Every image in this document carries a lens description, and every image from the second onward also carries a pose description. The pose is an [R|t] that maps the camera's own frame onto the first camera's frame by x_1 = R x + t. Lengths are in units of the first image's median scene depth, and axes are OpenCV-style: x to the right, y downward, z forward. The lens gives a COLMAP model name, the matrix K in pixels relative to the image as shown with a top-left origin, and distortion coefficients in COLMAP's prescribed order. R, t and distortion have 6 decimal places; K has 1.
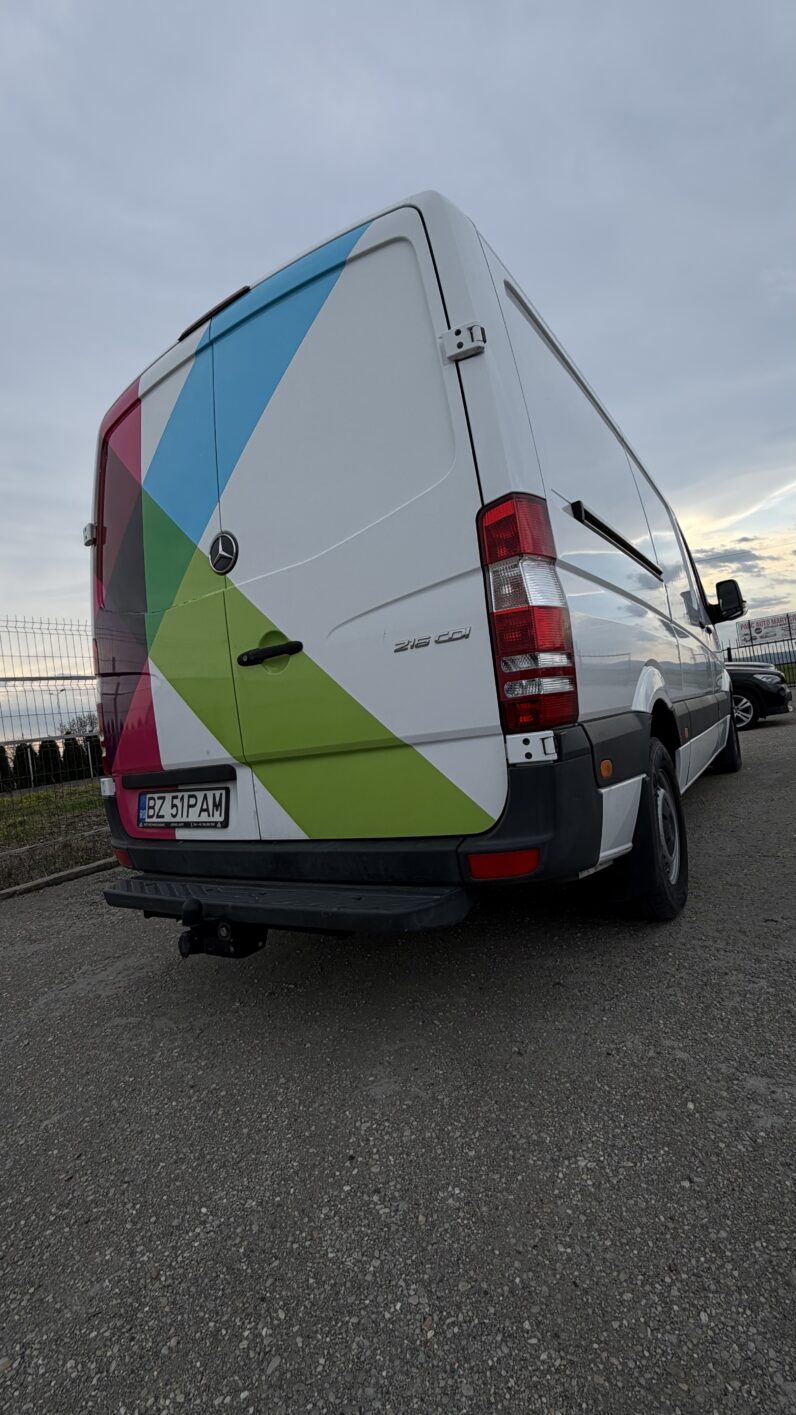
lens RADIAL K [[612.8, 0, 399.5], [0, 612.8, 705.9], [0, 0, 1]] dist [0.002310, 0.000266]
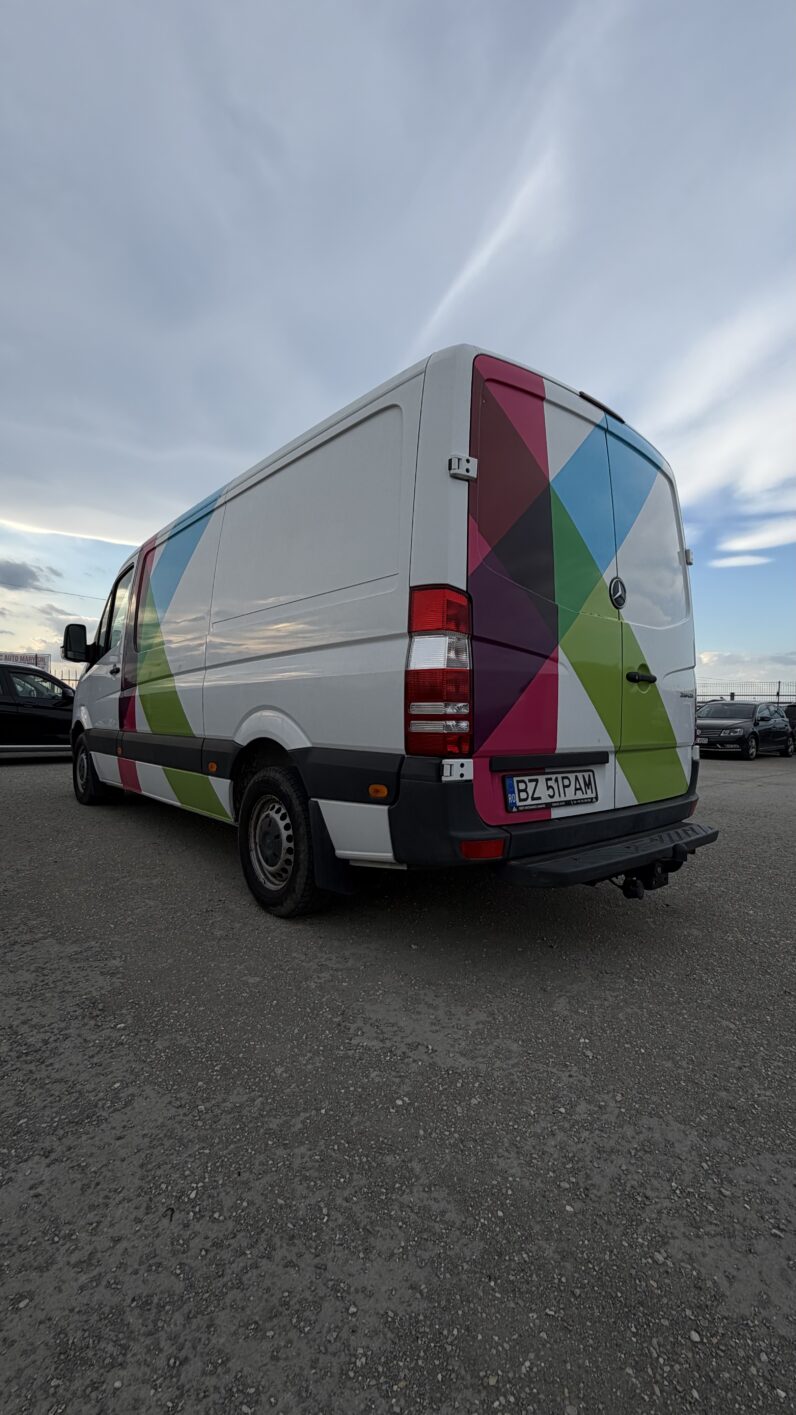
lens RADIAL K [[612.8, 0, 394.5], [0, 612.8, 702.8], [0, 0, 1]] dist [0.002310, 0.000266]
pose [[0.246893, 0.145376, 0.958076, -1.501071], [-0.084460, 0.988149, -0.128174, 0.180747], [-0.965355, -0.049274, 0.256246, 1.013485]]
